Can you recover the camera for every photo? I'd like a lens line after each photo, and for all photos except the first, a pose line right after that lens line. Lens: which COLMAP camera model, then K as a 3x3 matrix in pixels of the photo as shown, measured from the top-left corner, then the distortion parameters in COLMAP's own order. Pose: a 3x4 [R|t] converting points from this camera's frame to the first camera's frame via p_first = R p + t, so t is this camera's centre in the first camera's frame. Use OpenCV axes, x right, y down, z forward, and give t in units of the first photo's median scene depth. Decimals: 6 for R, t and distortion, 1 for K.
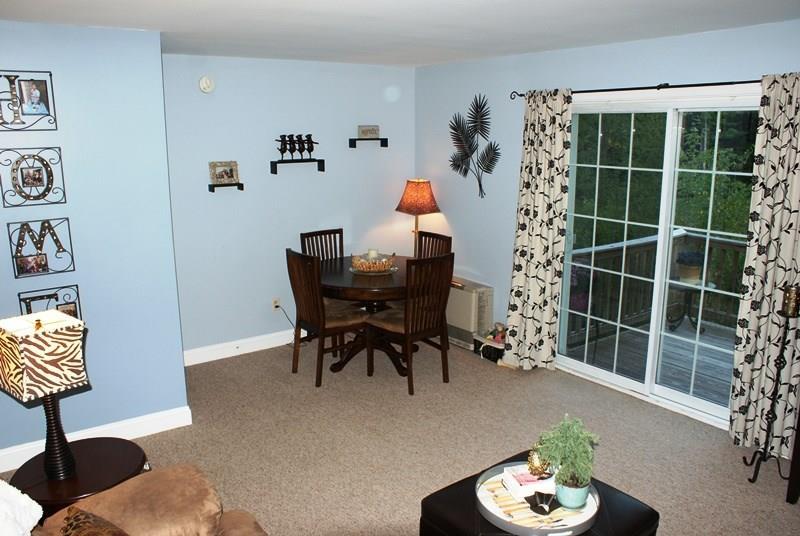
lens RADIAL K [[619.6, 0, 400.0], [0, 619.6, 268.0], [0, 0, 1]] dist [-0.157067, 0.129970]
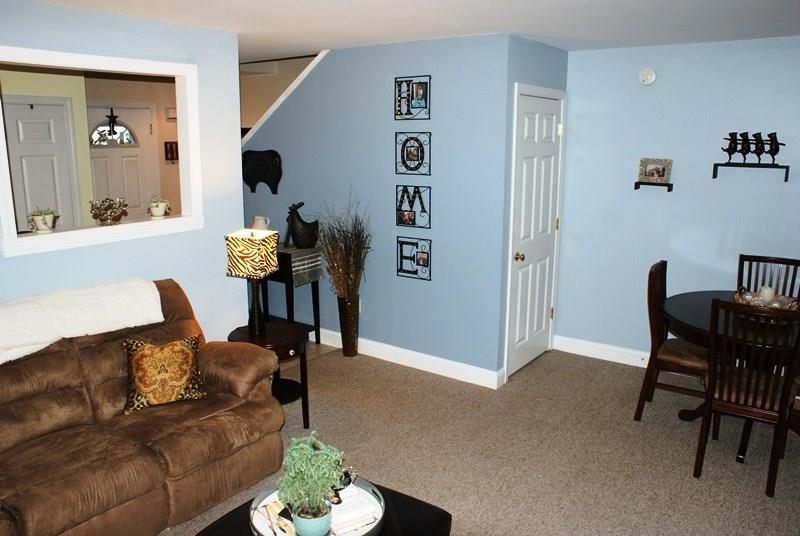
lens RADIAL K [[619.6, 0, 400.0], [0, 619.6, 268.0], [0, 0, 1]] dist [-0.157067, 0.129970]
pose [[0.318679, 0.203520, -0.925755, 0.698311], [-0.209712, 0.967611, 0.140531, -0.088802], [0.924372, 0.149358, 0.351038, 0.499622]]
